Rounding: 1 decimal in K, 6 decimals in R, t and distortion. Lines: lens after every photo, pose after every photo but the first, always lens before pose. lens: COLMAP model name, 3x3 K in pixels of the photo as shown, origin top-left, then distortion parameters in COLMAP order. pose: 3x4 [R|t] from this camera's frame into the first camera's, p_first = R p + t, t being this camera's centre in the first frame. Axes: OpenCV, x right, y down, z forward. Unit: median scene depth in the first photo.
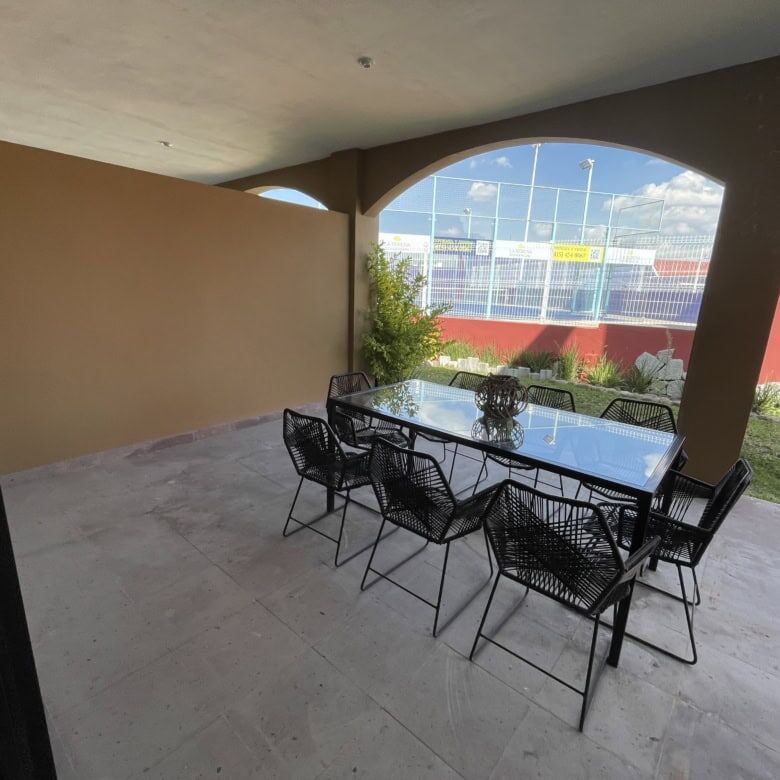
lens RADIAL K [[422.6, 0, 391.7], [0, 422.6, 390.5], [0, 0, 1]] dist [-0.004511, 0.000509]
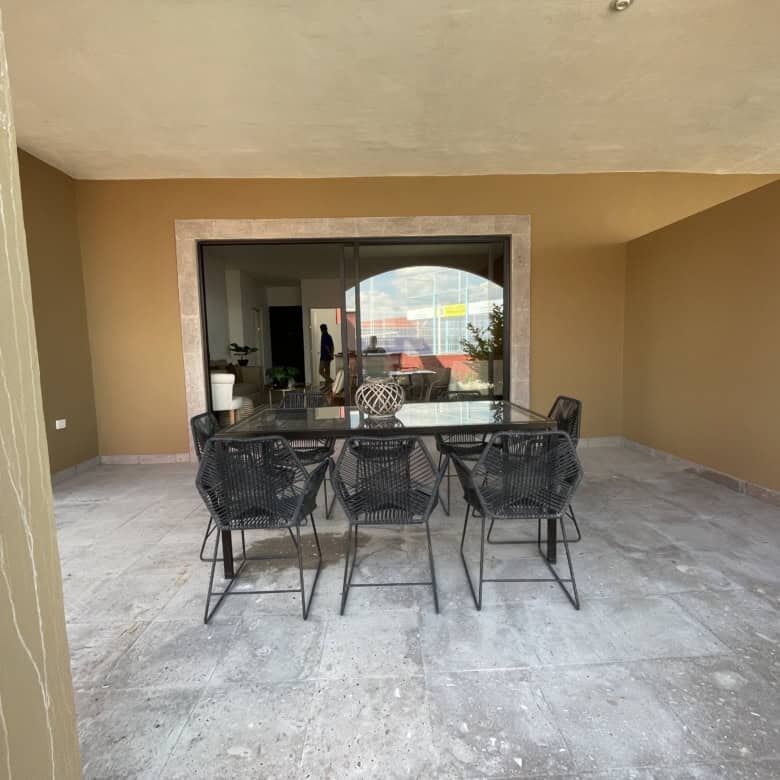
lens RADIAL K [[422.6, 0, 391.7], [0, 422.6, 390.5], [0, 0, 1]] dist [-0.004511, 0.000509]
pose [[-0.745459, 0.045190, -0.665017, 0.646756], [-0.158402, 0.957107, 0.242601, -0.181794], [0.647456, 0.286189, -0.706326, 1.197759]]
